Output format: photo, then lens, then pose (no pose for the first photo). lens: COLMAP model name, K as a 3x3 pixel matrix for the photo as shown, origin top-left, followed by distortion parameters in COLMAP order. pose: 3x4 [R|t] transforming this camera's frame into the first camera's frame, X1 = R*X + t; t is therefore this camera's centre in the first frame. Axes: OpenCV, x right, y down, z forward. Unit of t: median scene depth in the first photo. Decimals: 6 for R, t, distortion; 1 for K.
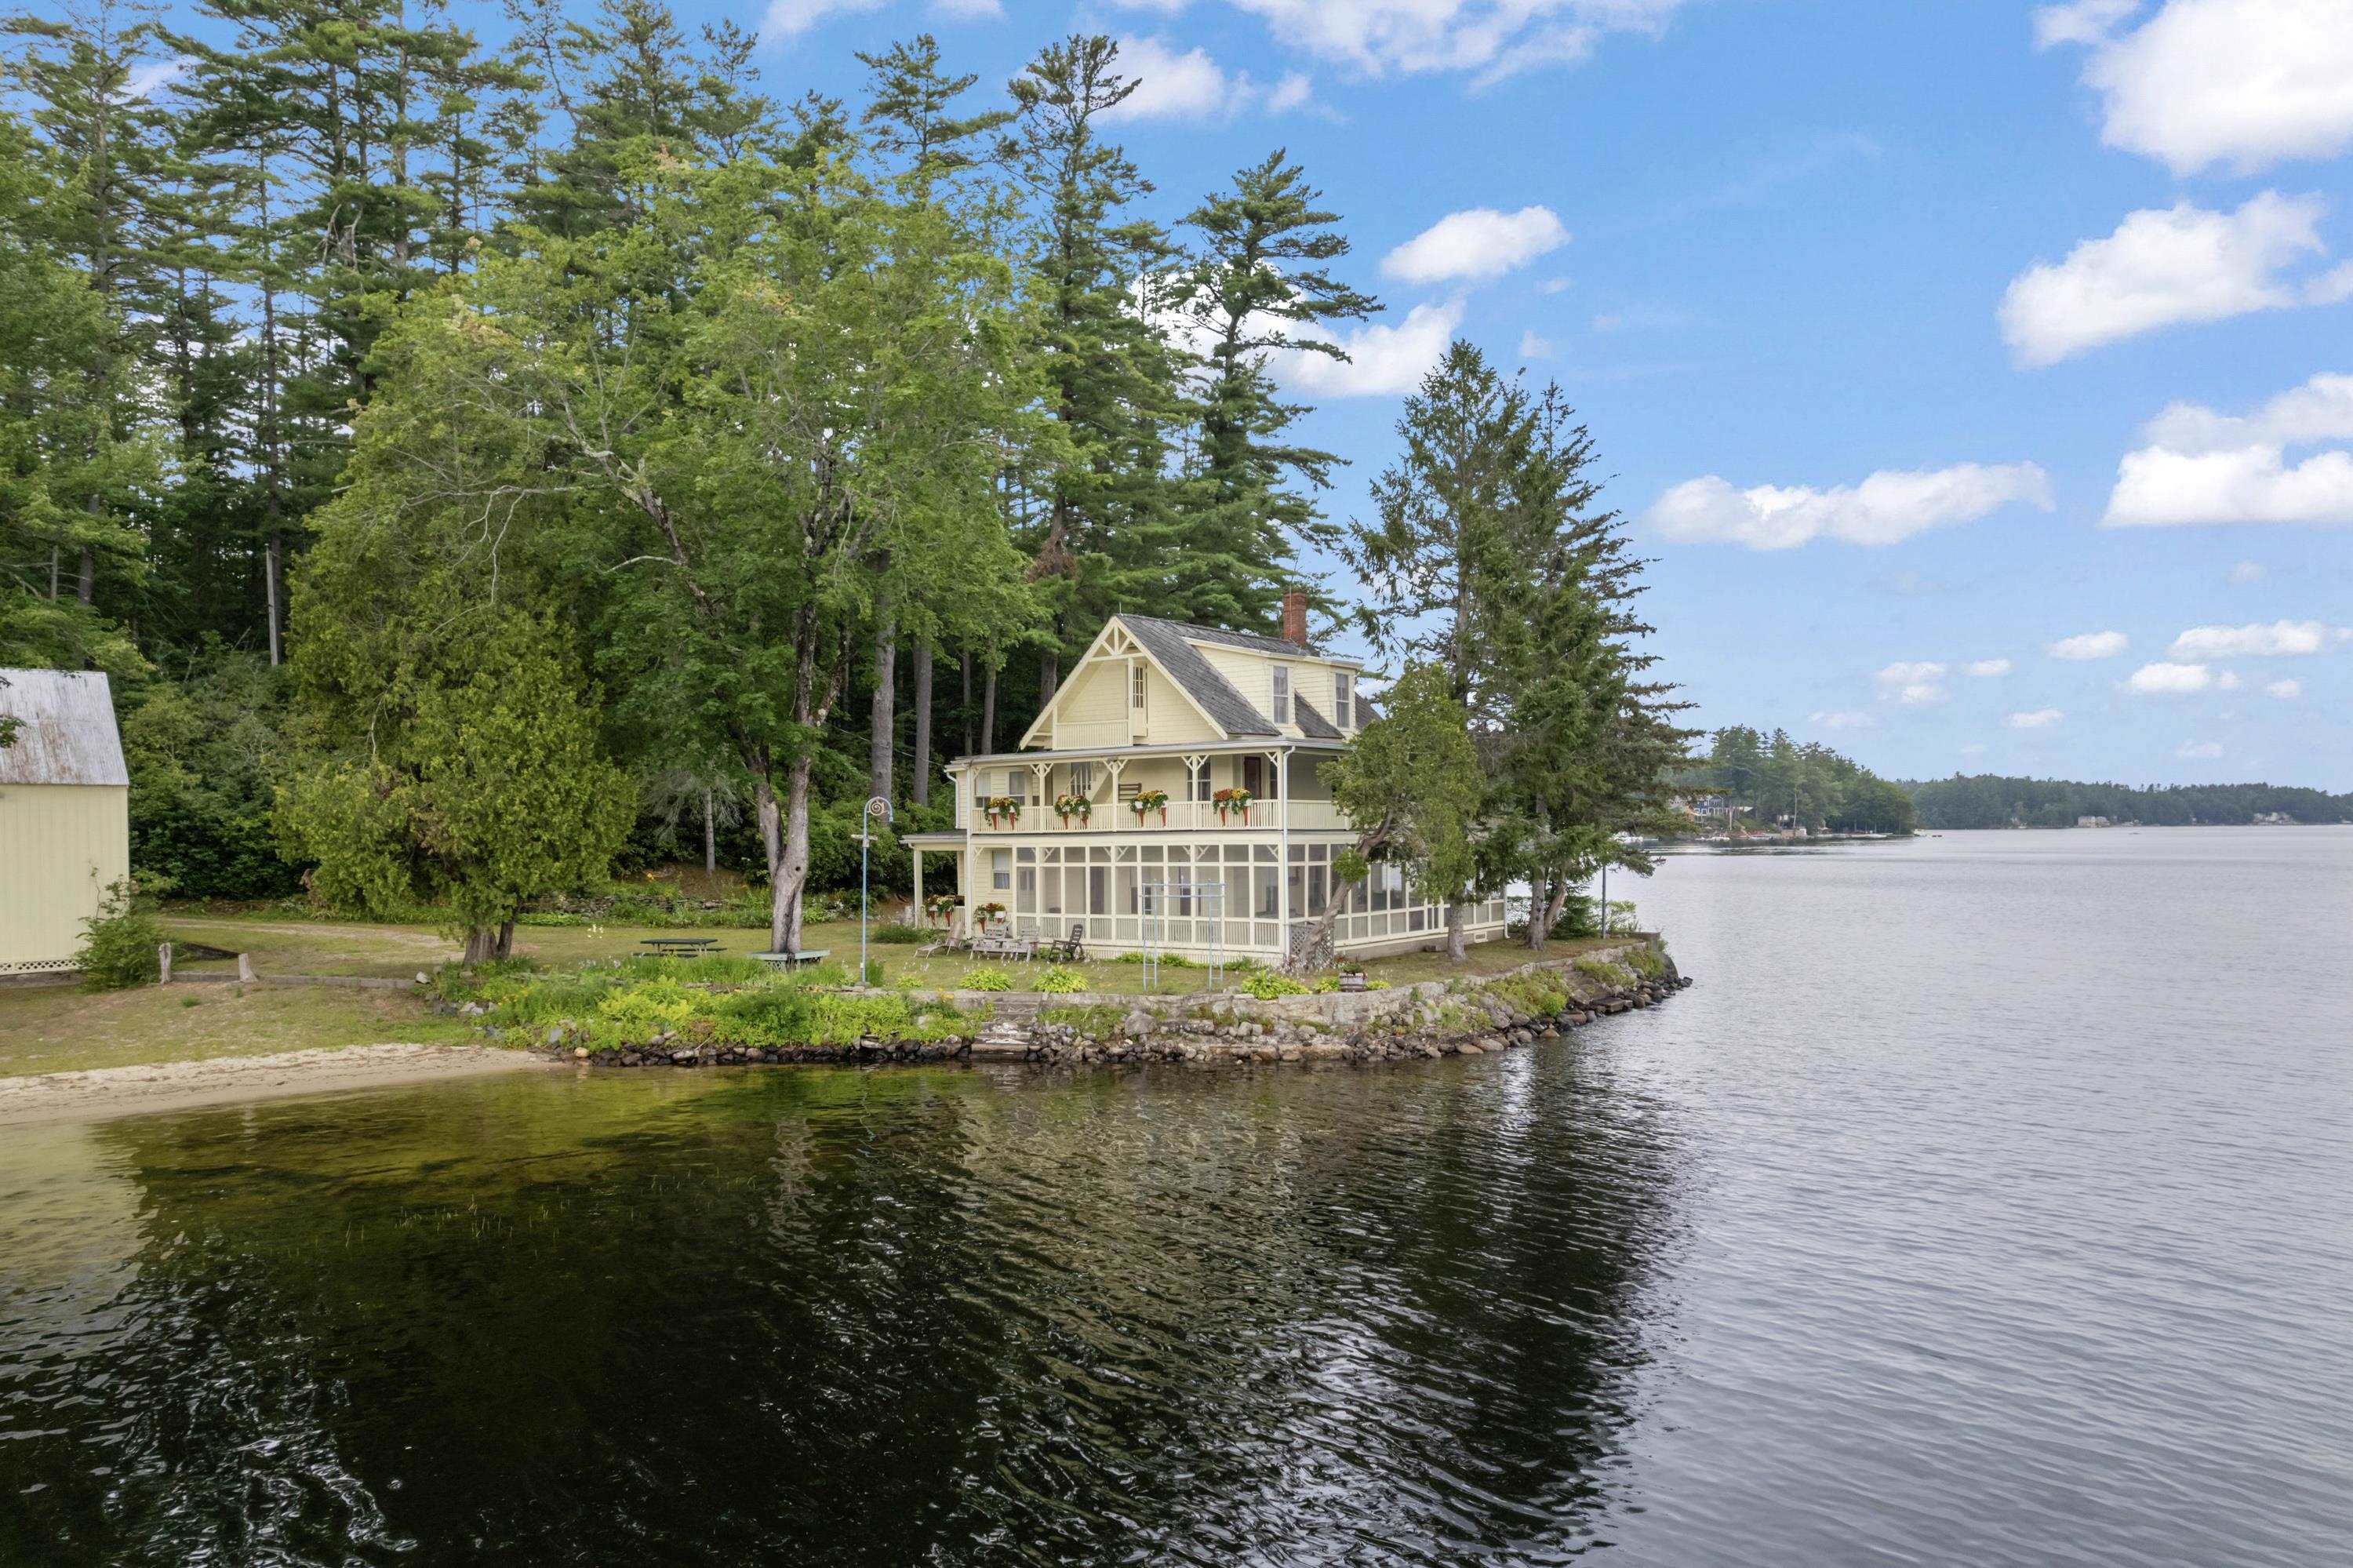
lens RADIAL K [[1577.6, 0, 1159.0], [0, 1577.6, 805.4], [0, 0, 1]] dist [-0.006993, 0.000803]
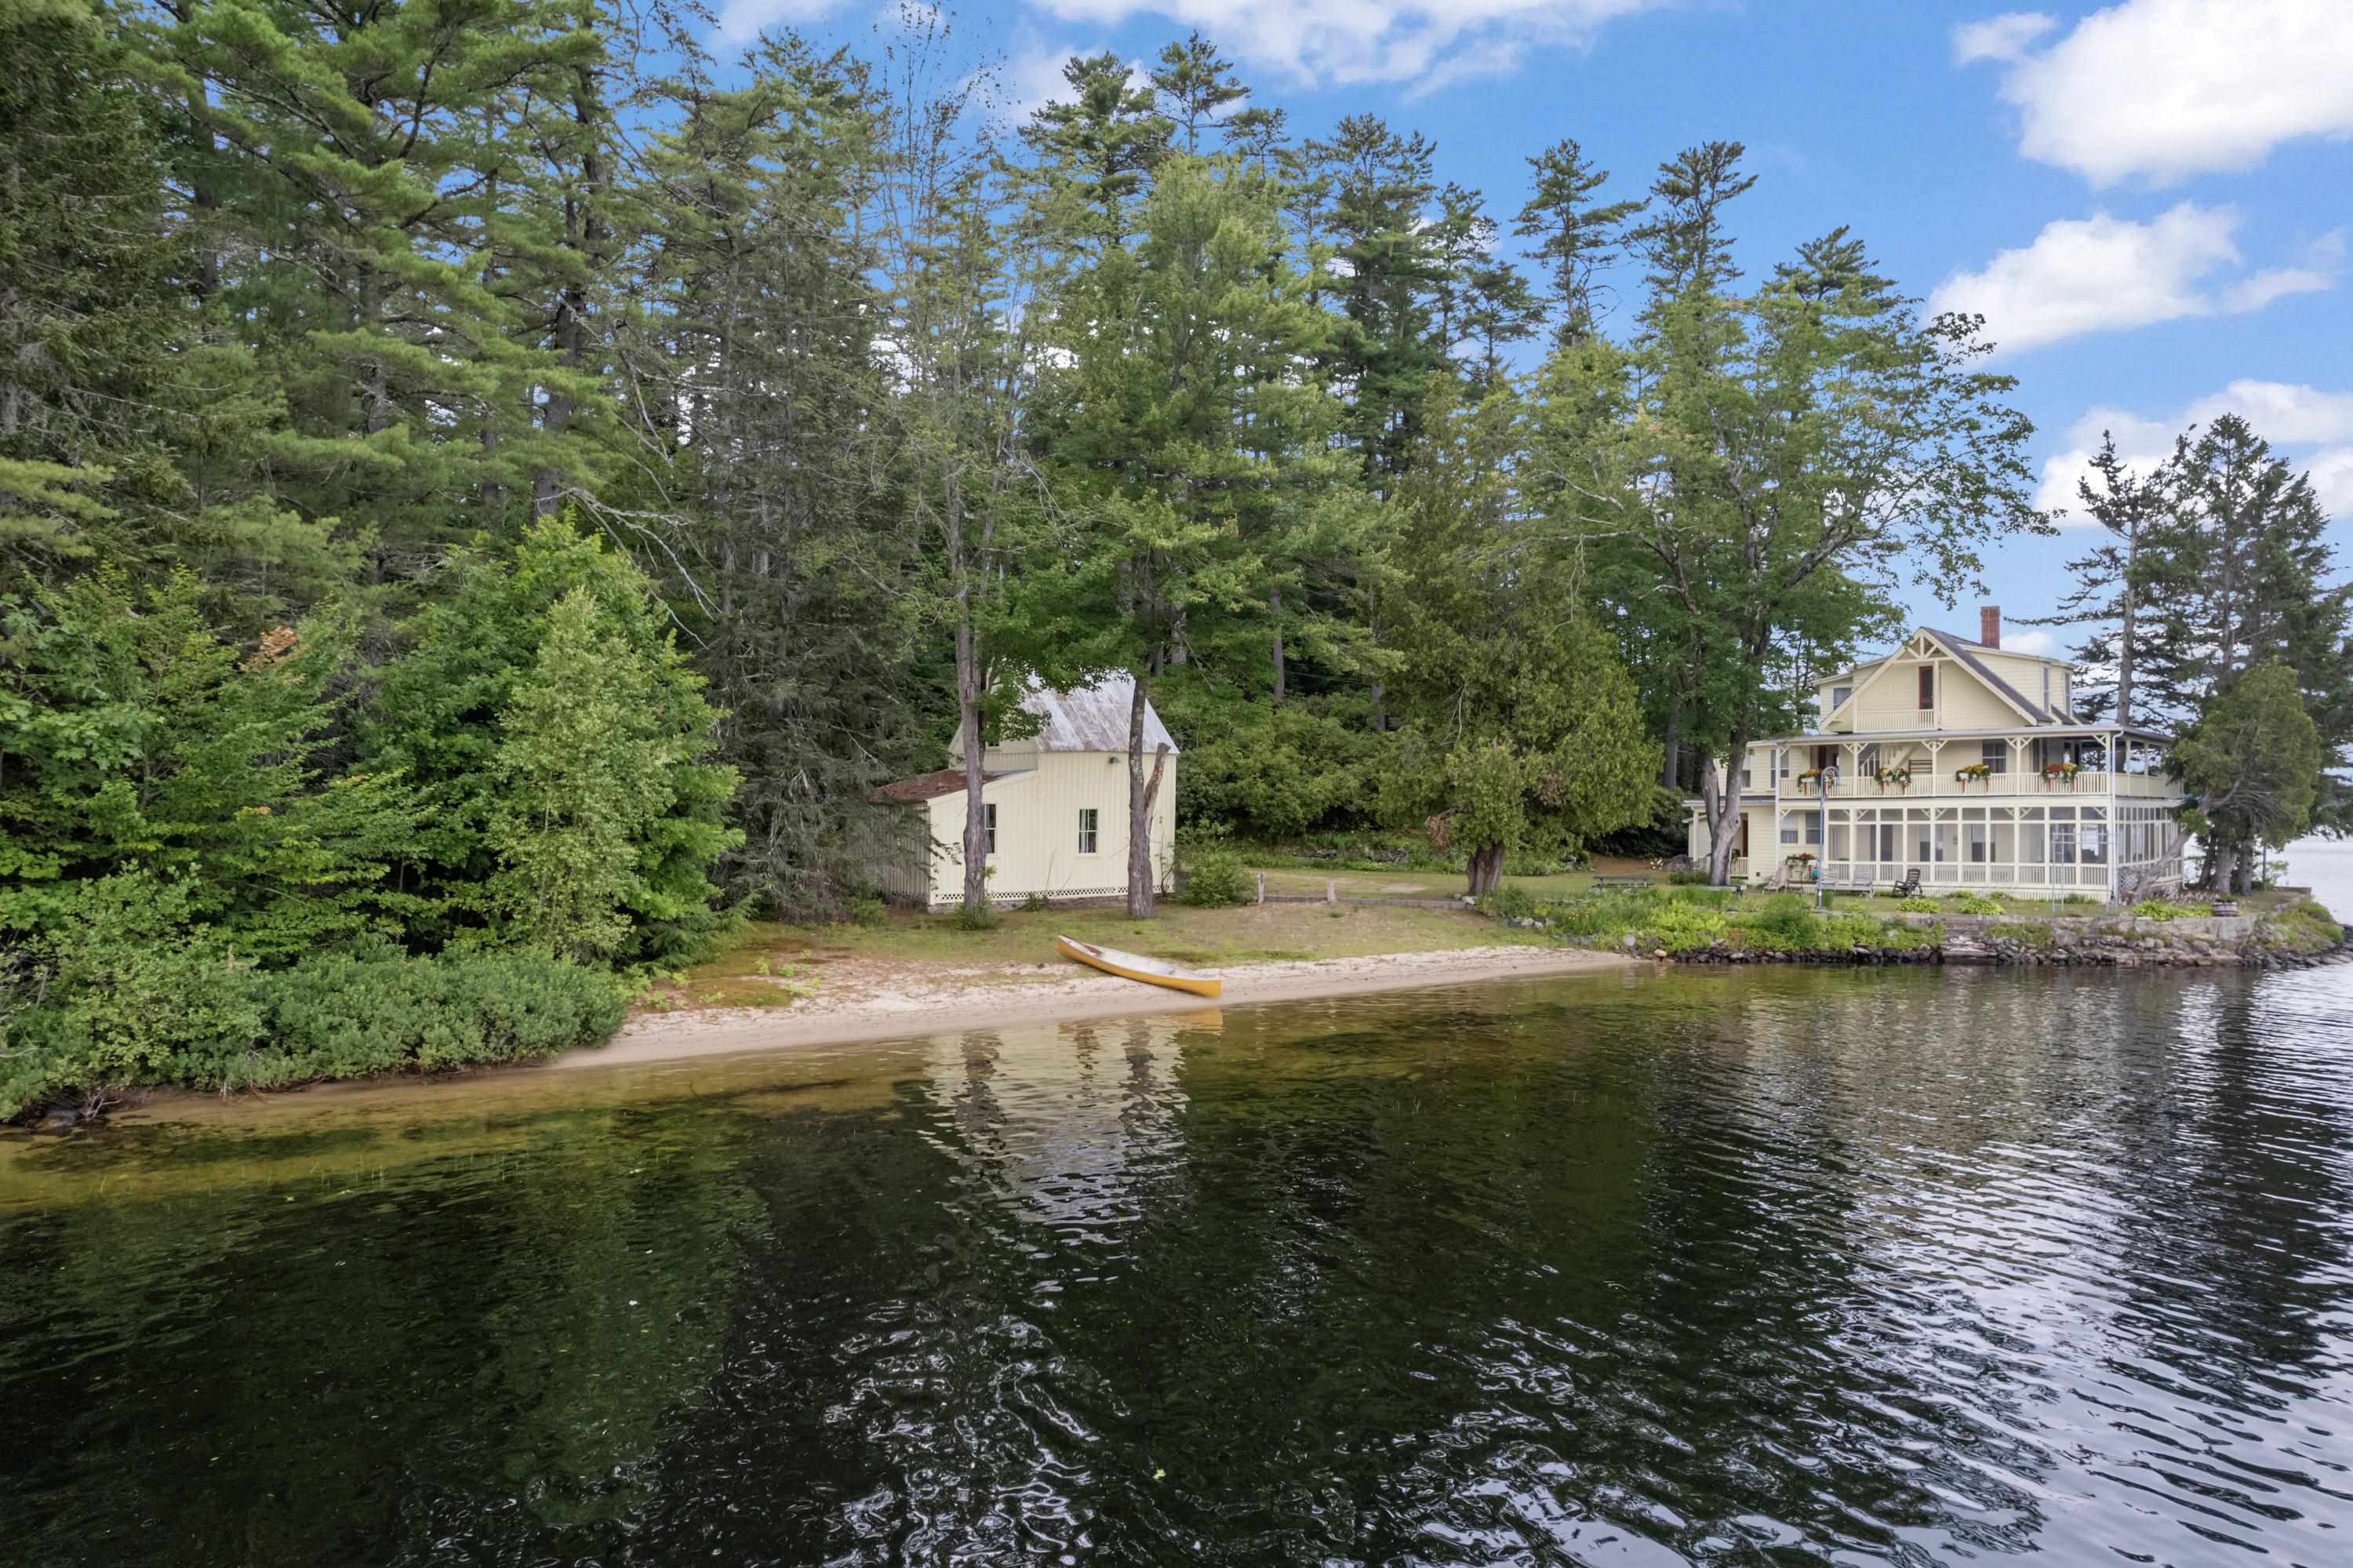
lens RADIAL K [[1527.1, 0, 1187.3], [0, 1527.1, 775.5], [0, 0, 1]] dist [-0.025768, 0.006145]
pose [[0.997135, 0.006712, -0.075341, -0.556963], [-0.007497, 0.999921, -0.010135, 0.017115], [0.075267, 0.010671, 0.997106, -0.279680]]
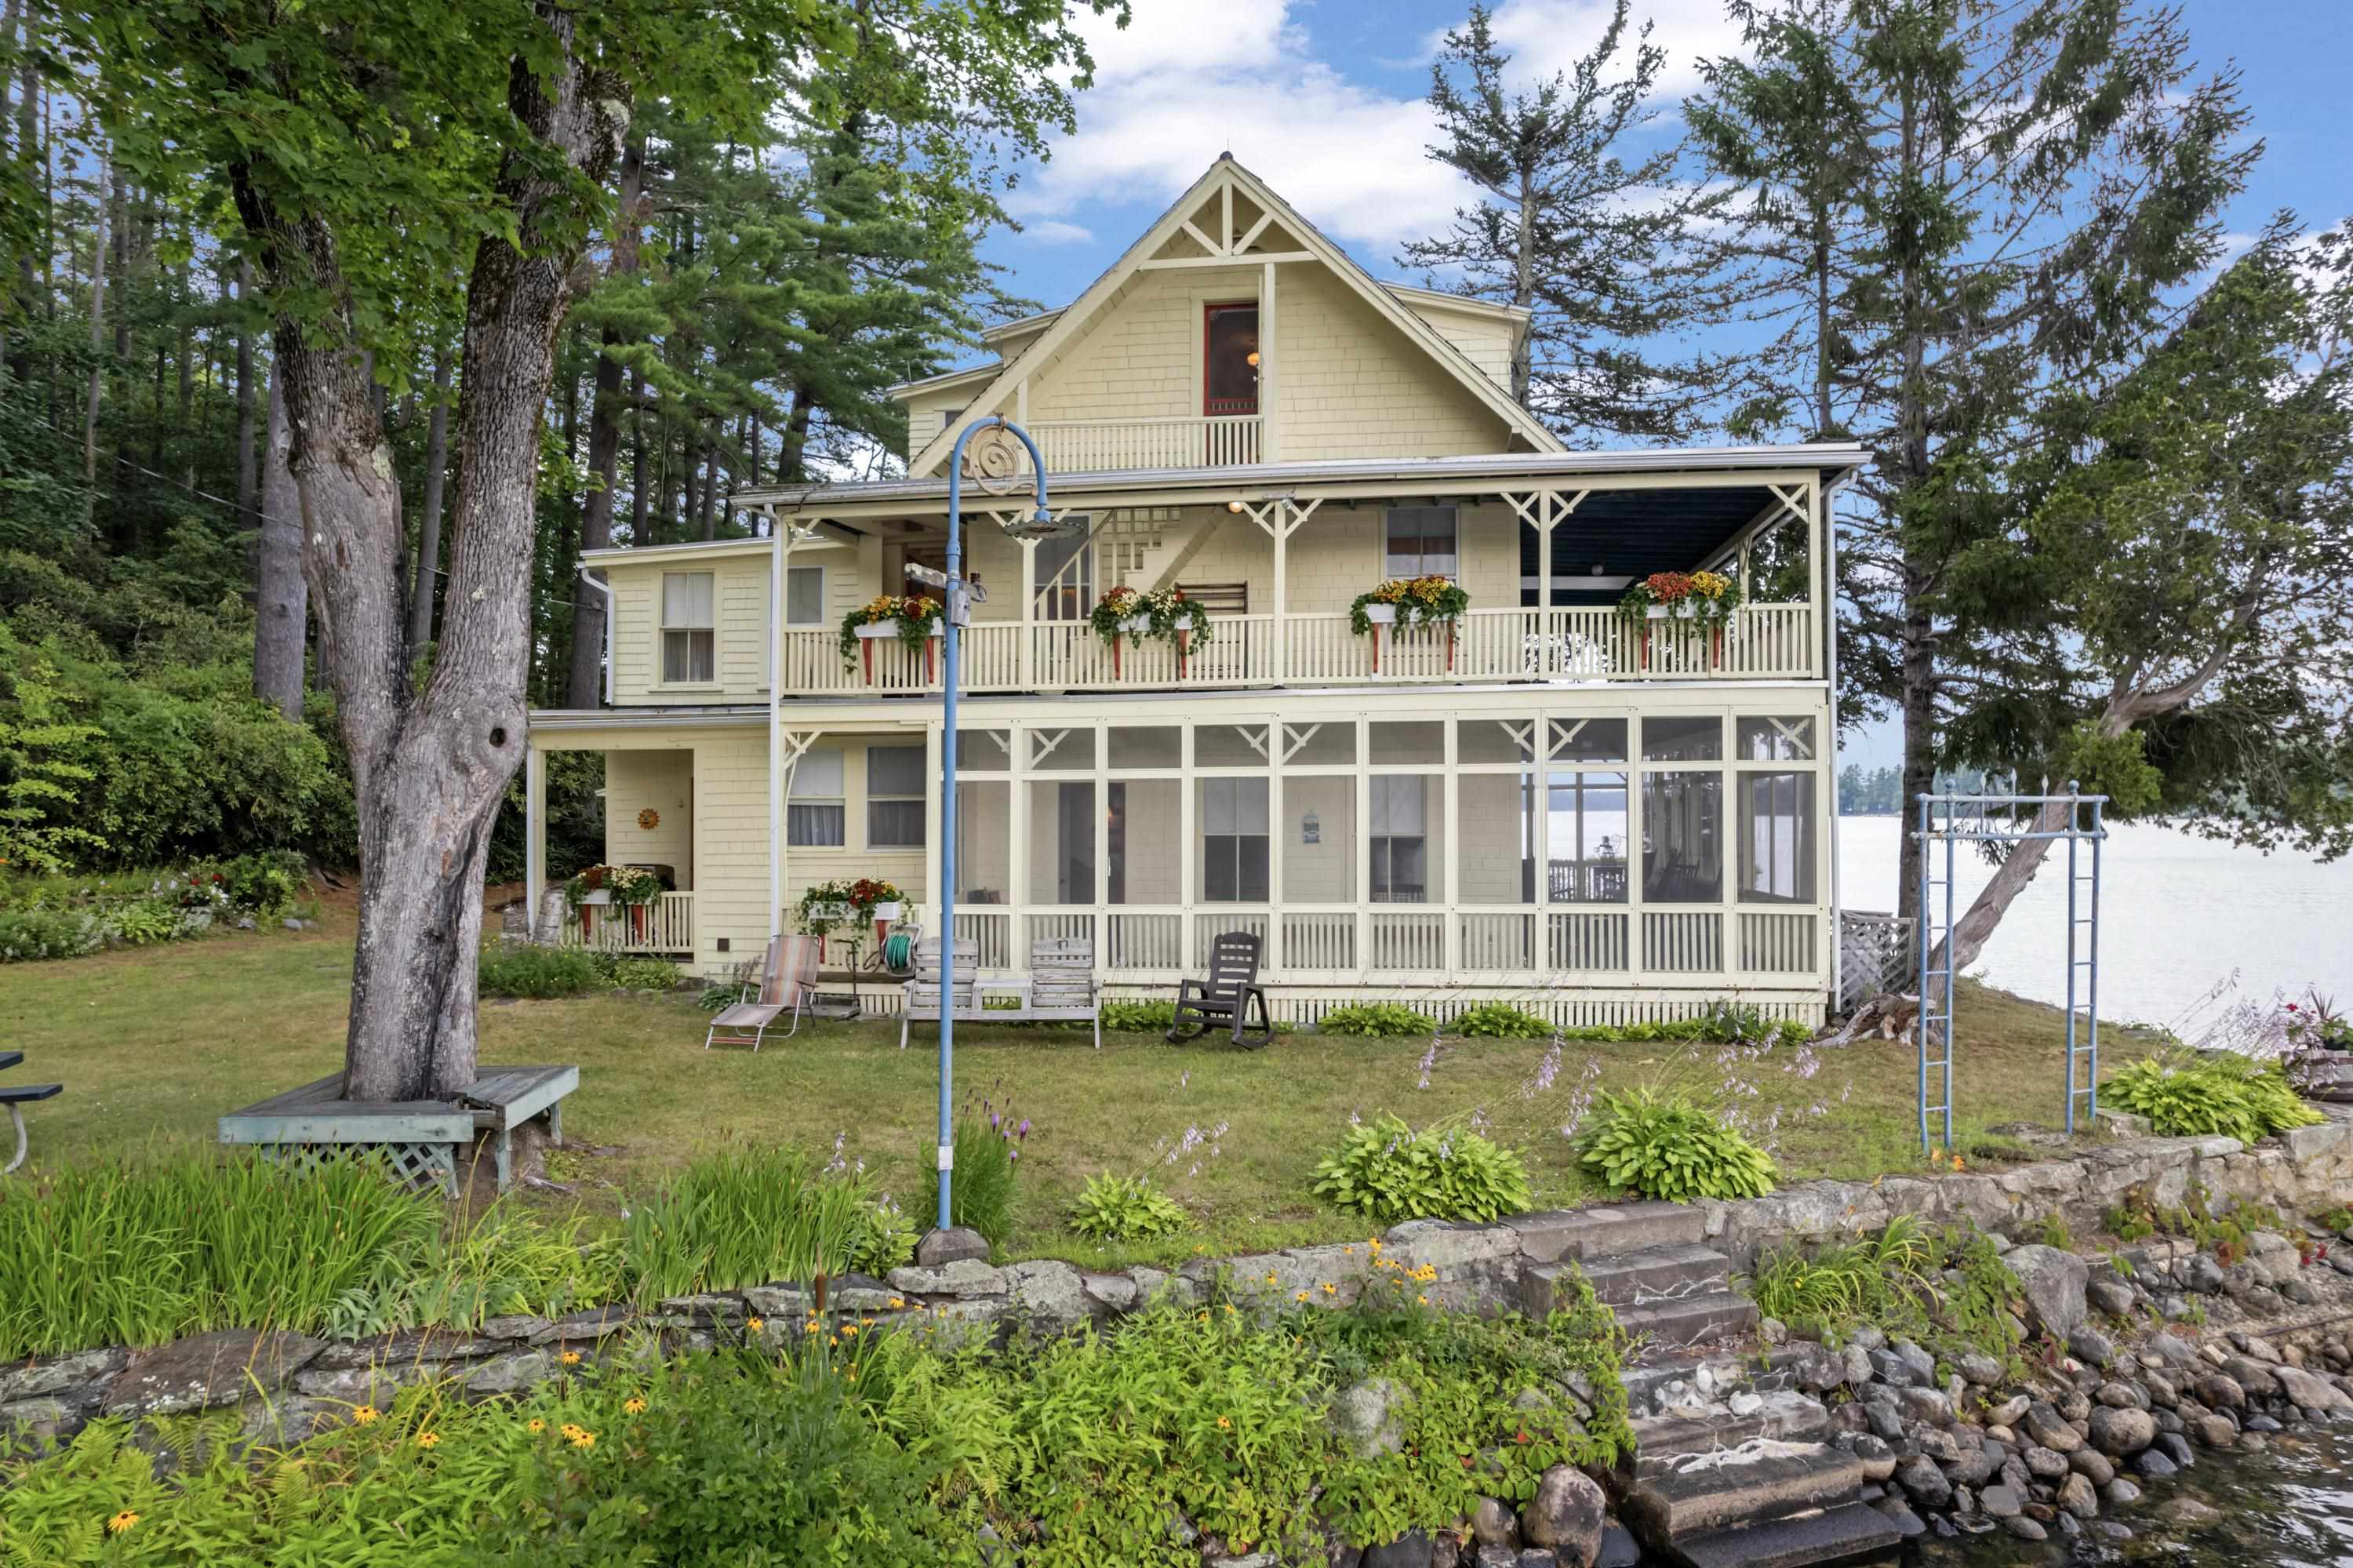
lens RADIAL K [[1527.1, 0, 1173.6], [0, 1527.1, 804.6], [0, 0, 1]] dist [-0.025768, 0.006145]
pose [[0.874514, 0.007353, 0.484944, -0.236585], [-0.012260, 0.999901, 0.006947, 0.044690], [-0.484845, -0.012020, 0.874518, 0.714120]]
